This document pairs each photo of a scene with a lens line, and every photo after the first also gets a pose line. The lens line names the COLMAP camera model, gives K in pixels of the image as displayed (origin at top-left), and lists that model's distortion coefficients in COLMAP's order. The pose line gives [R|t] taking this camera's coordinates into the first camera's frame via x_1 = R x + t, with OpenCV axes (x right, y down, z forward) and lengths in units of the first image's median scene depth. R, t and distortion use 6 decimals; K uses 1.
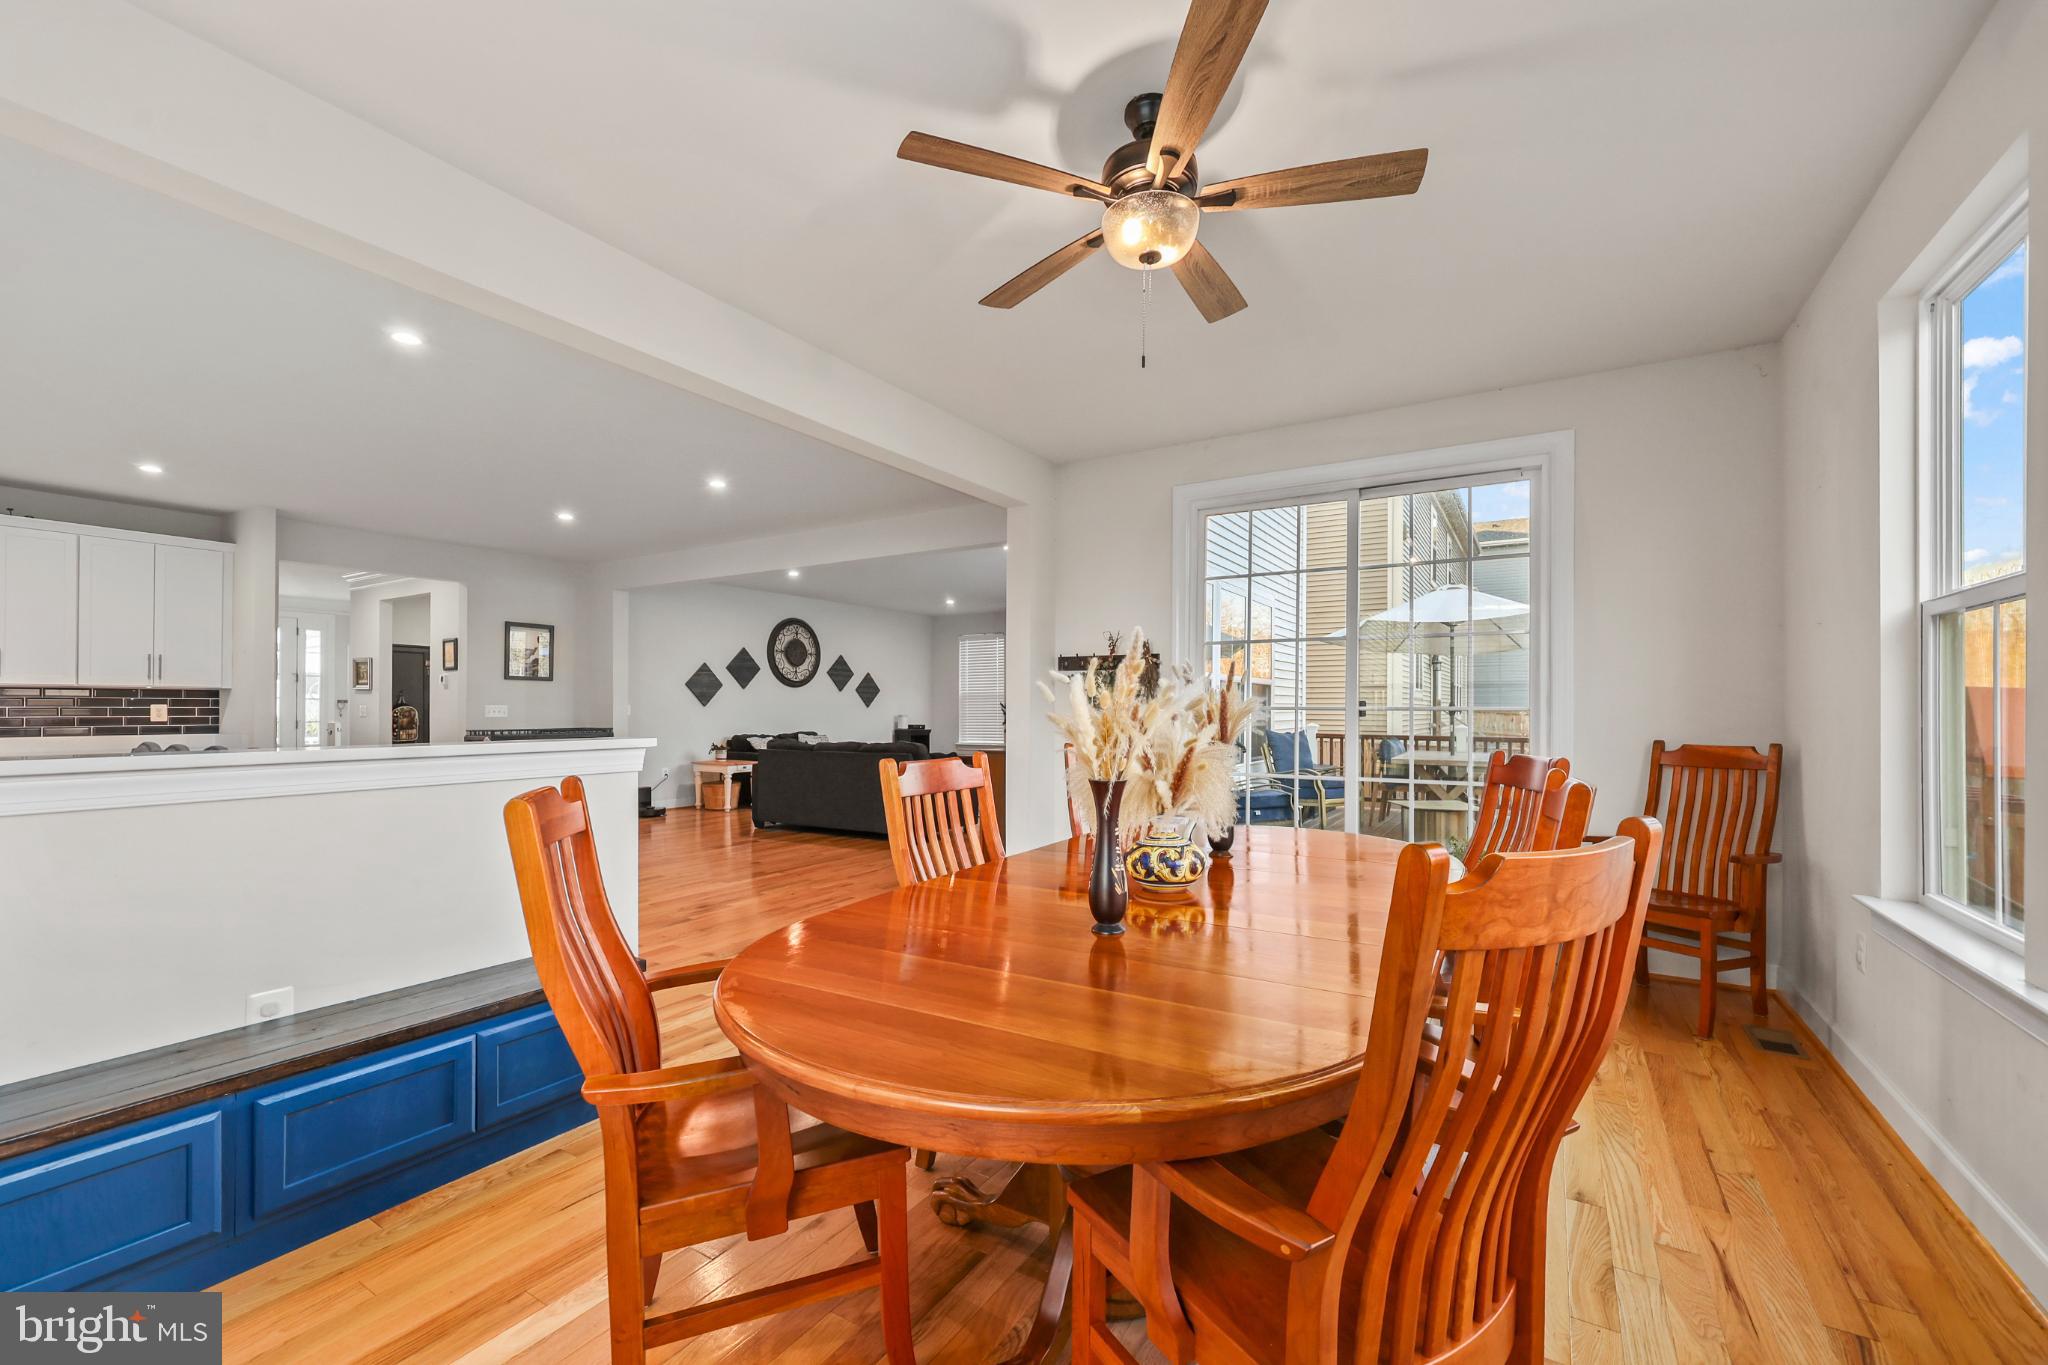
lens RADIAL K [[839.3, 0, 1043.9], [0, 839.3, 714.7], [0, 0, 1]] dist [-0.009844, 0.001942]
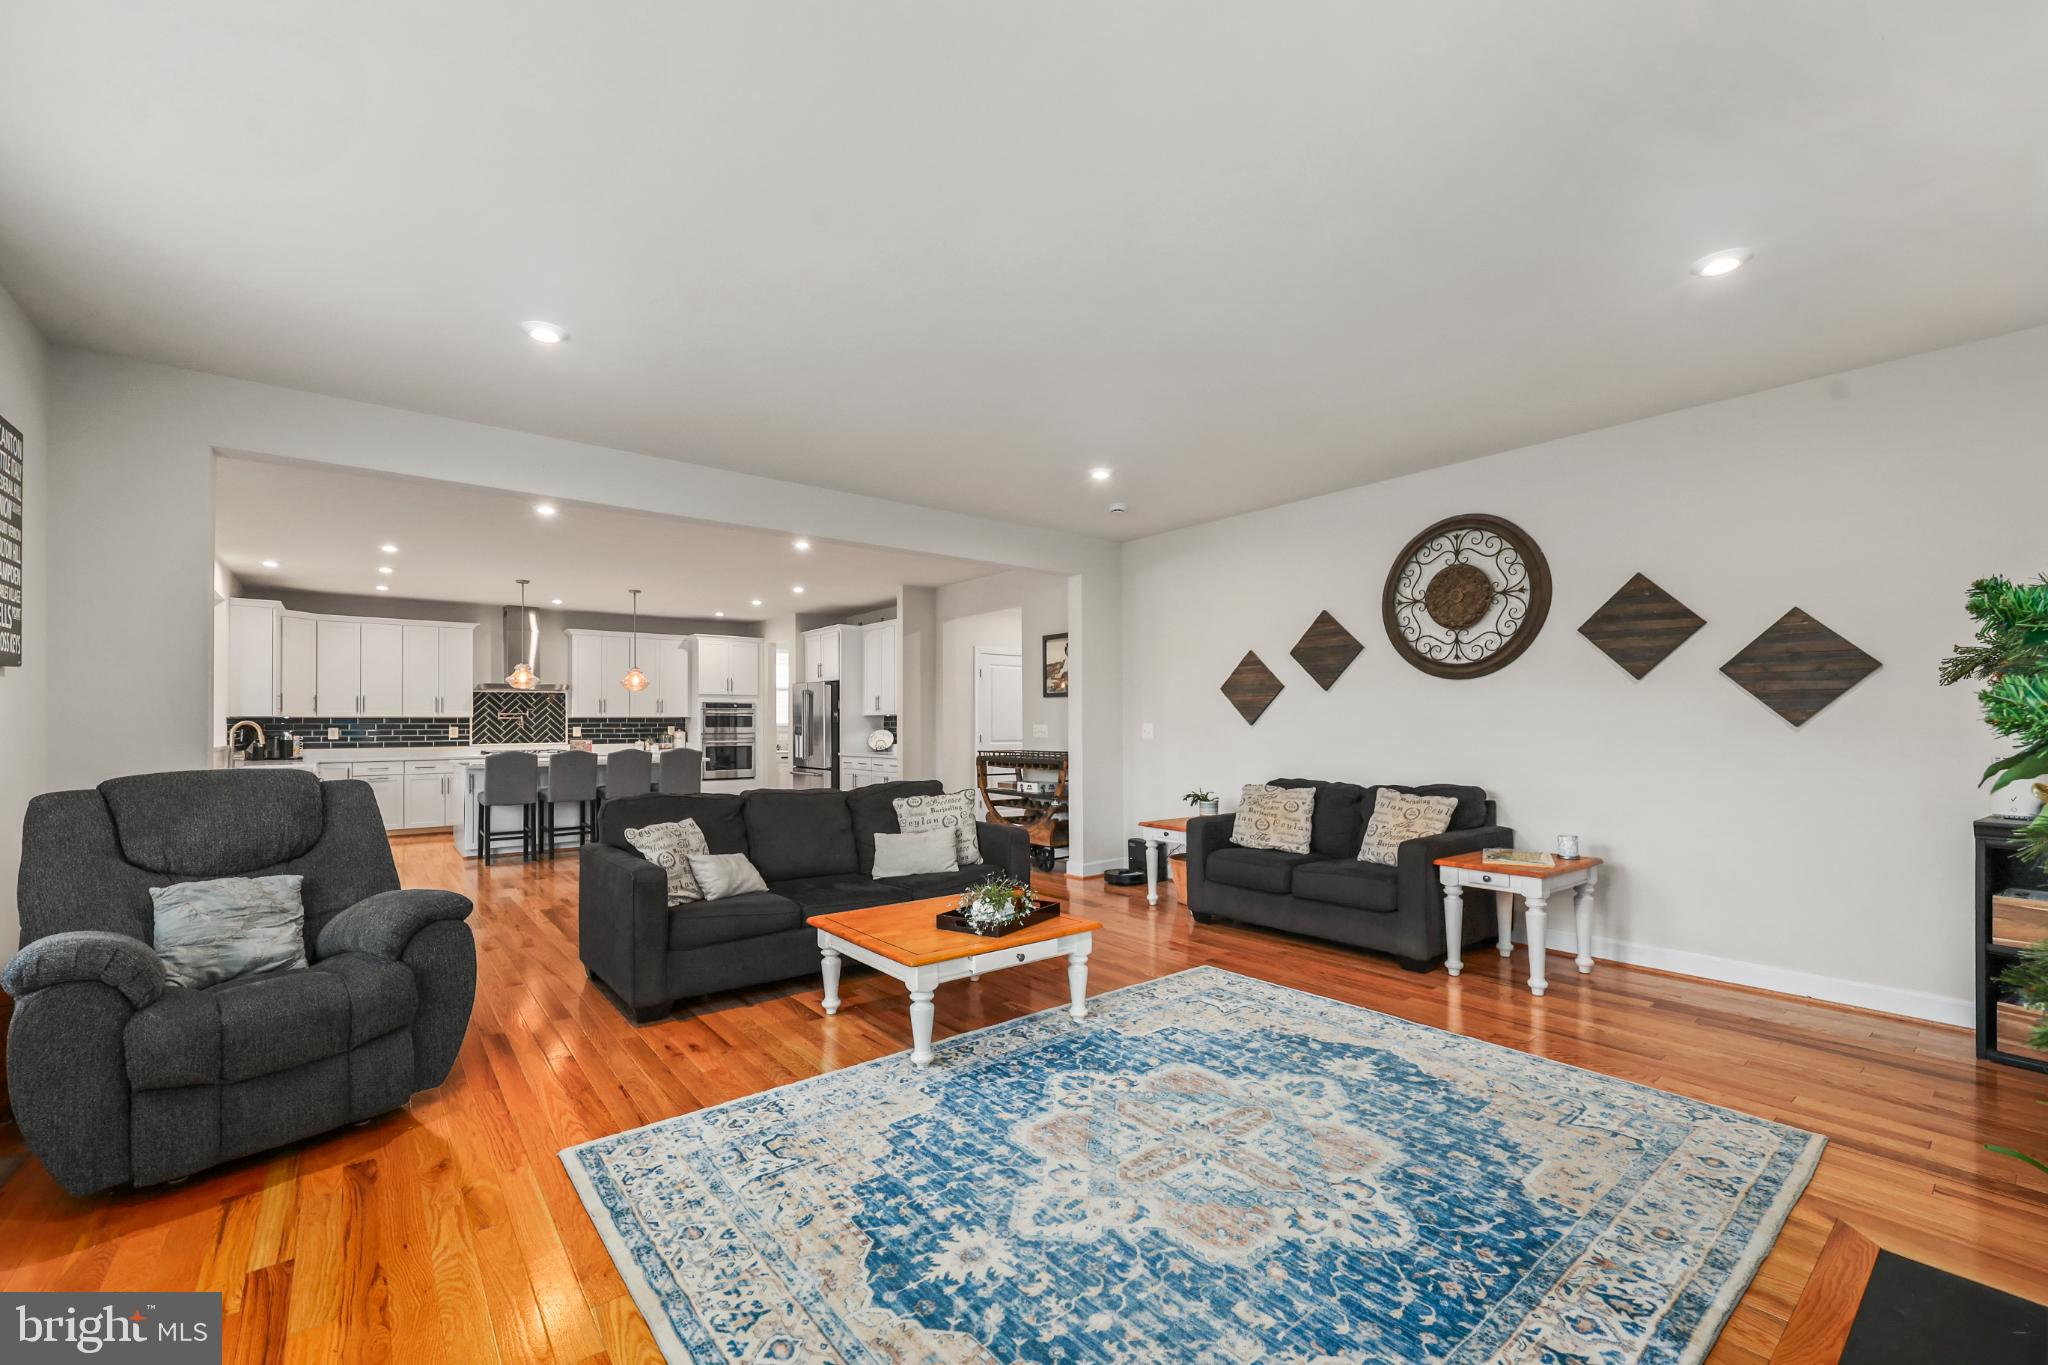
lens RADIAL K [[839.3, 0, 1006.2], [0, 839.3, 710.4], [0, 0, 1]] dist [-0.009844, 0.001942]
pose [[-0.359667, -0.012166, -0.933002, 0.195966], [0.000066, 0.999915, -0.013064, -0.011410], [0.933081, -0.004760, -0.359635, 0.994342]]
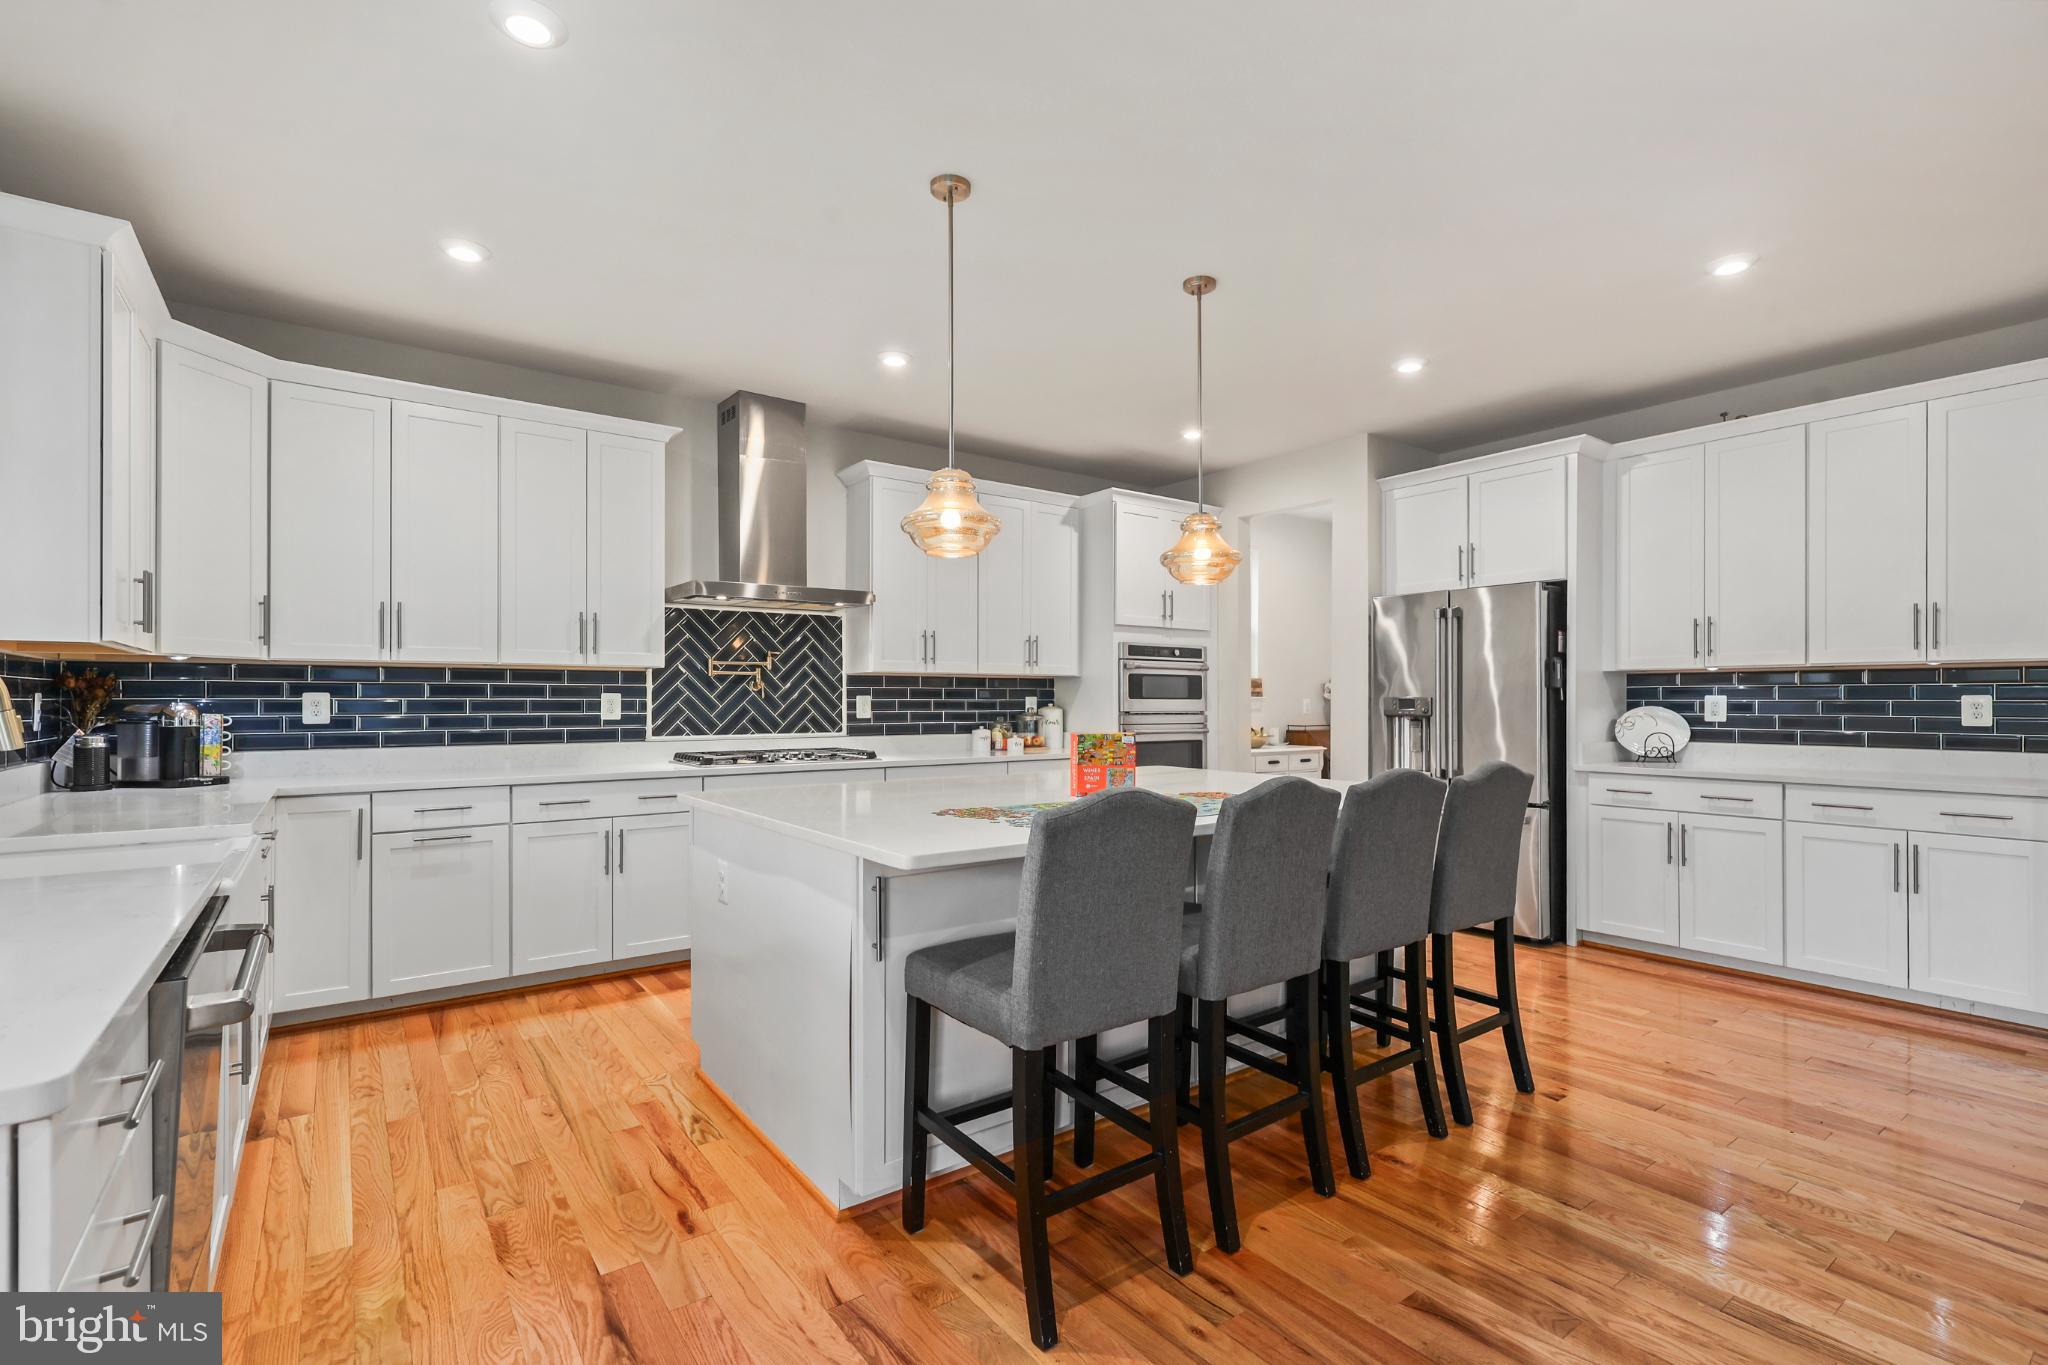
lens RADIAL K [[941.5, 0, 996.1], [0, 941.5, 717.2], [0, 0, 1]] dist [0.001871, 0.000612]
pose [[-0.389566, 0.014126, -0.920890, -0.145671], [-0.006463, 0.999816, 0.018071, -0.002782], [0.920976, 0.012991, -0.389402, 0.384510]]
